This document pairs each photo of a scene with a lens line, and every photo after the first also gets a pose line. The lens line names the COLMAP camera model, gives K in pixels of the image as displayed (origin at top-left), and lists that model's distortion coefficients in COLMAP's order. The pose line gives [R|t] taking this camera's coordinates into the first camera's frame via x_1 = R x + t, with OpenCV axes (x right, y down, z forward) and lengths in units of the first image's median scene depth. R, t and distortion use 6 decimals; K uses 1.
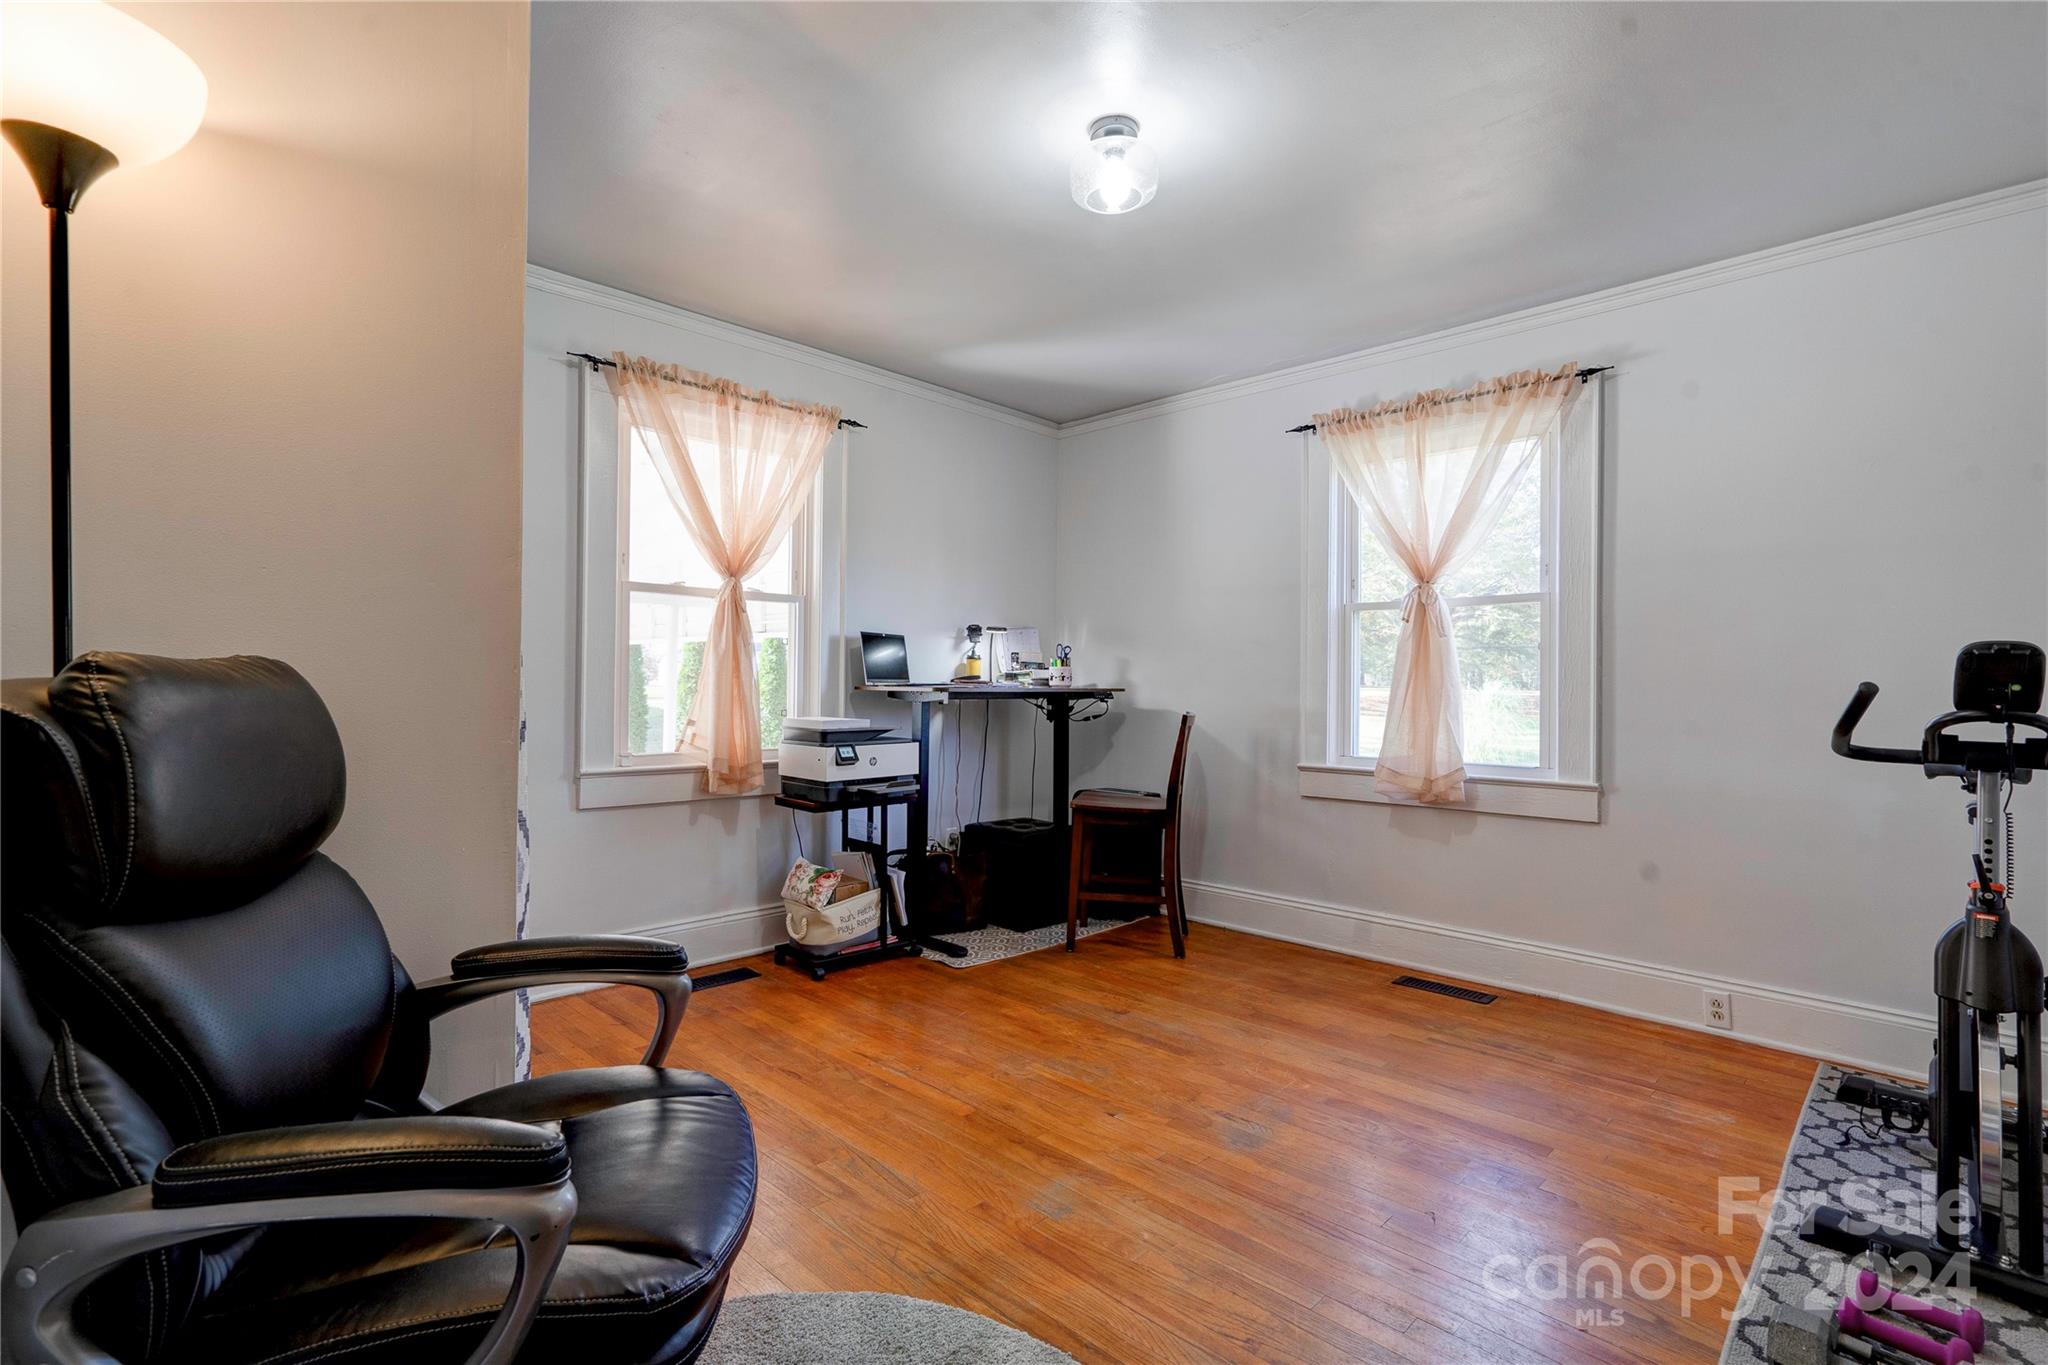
lens RADIAL K [[942.3, 0, 1007.8], [0, 942.3, 678.8], [0, 0, 1]] dist [-0.001452, 0.009272]
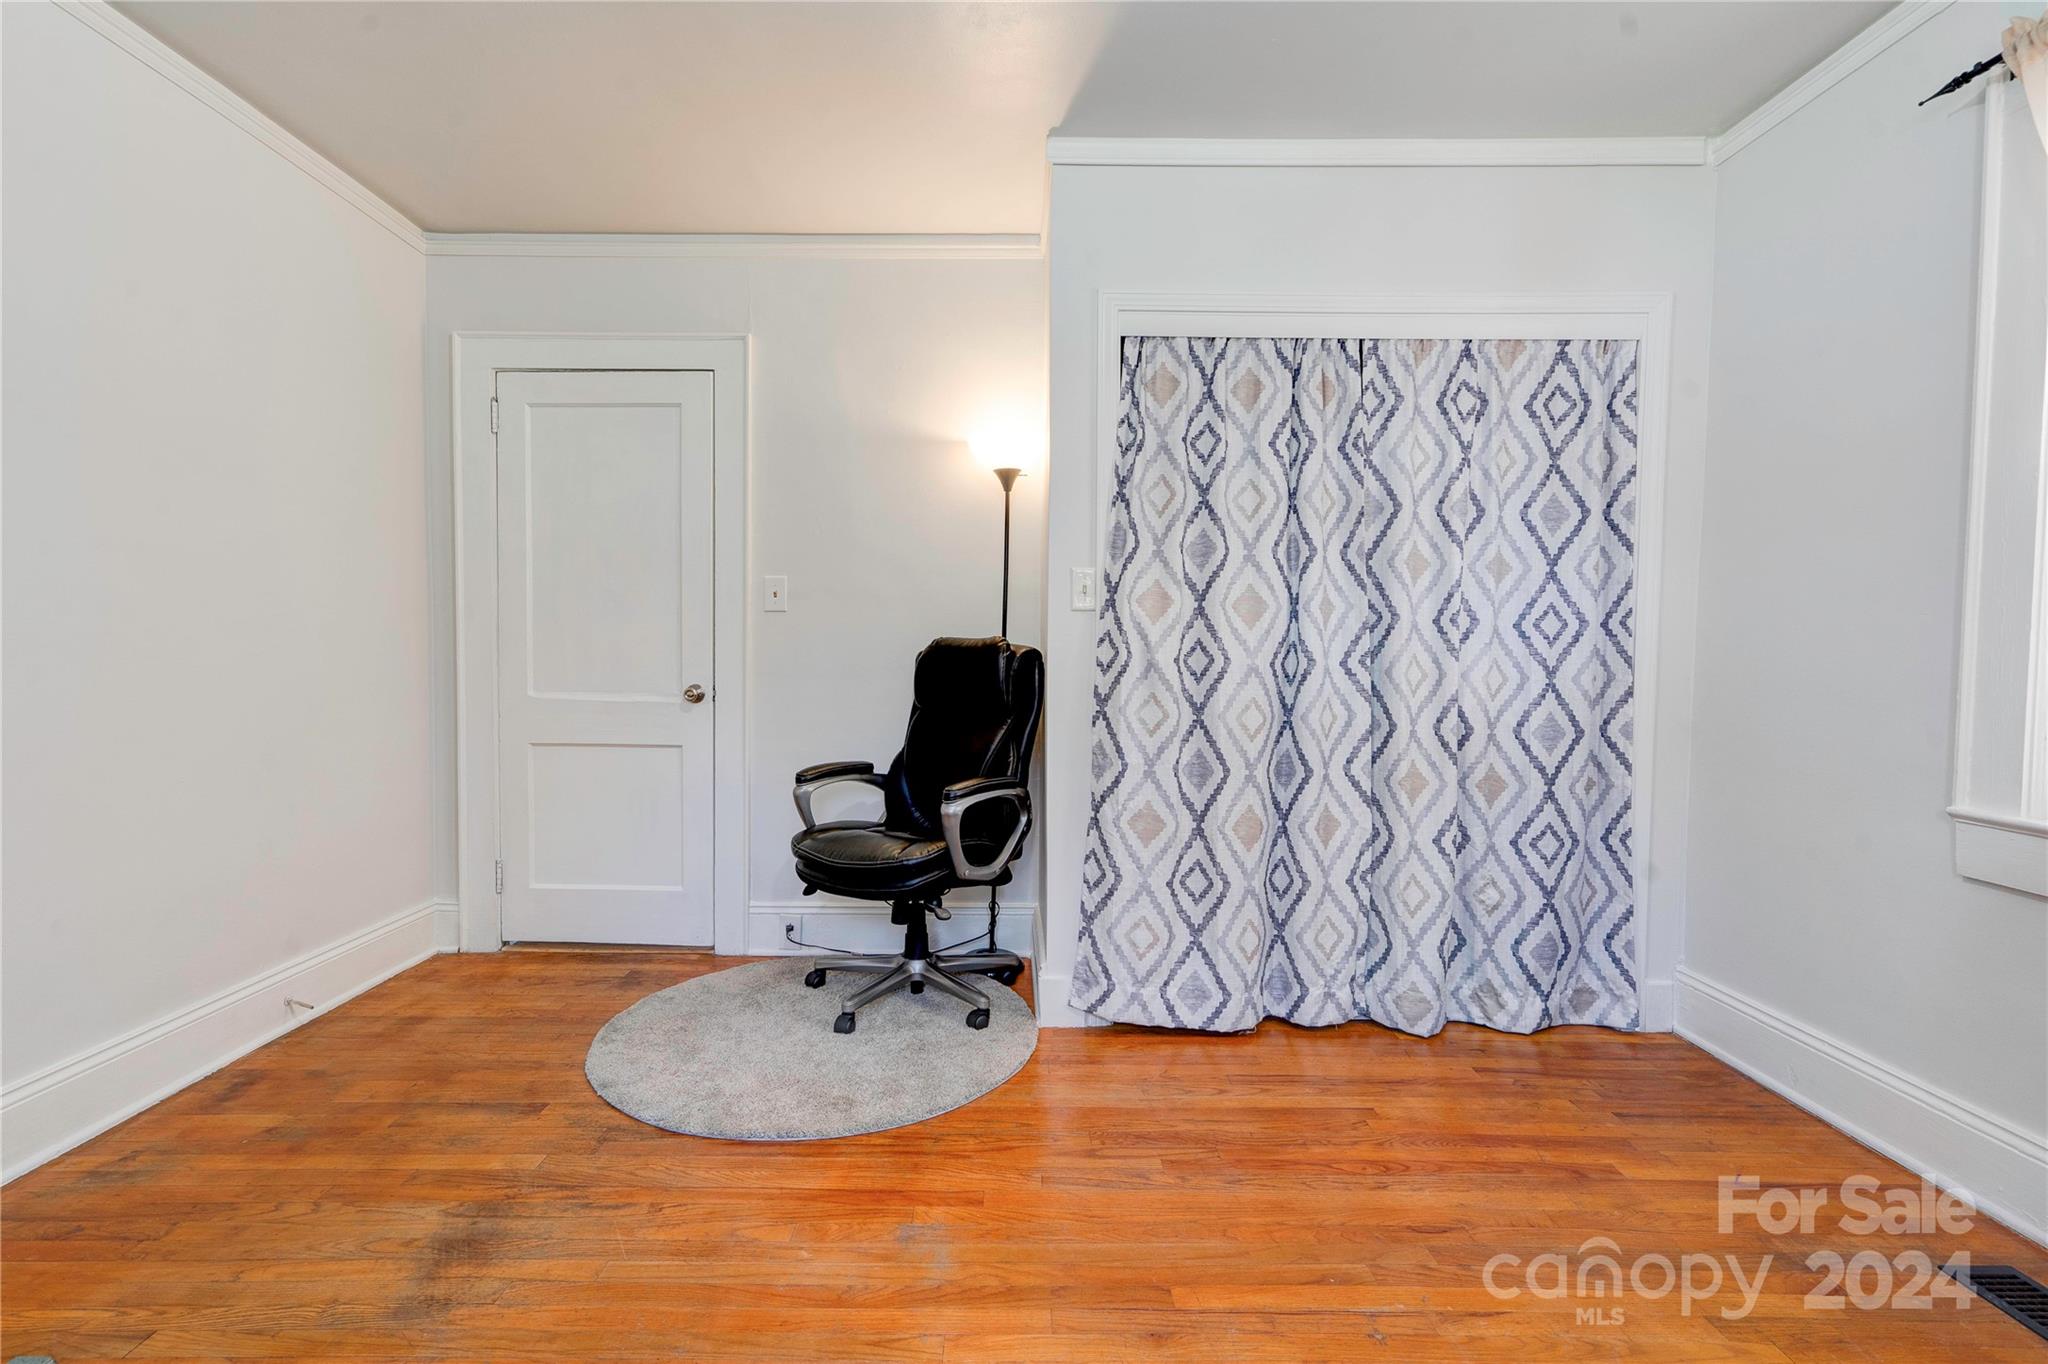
lens RADIAL K [[942.3, 0, 1007.8], [0, 942.3, 678.3], [0, 0, 1]] dist [-0.001452, 0.009272]
pose [[-0.697682, 0.004884, -0.716391, 0.553905], [-0.011325, 0.999777, 0.017846, 0.021091], [0.716318, 0.020564, -0.697470, 1.488643]]
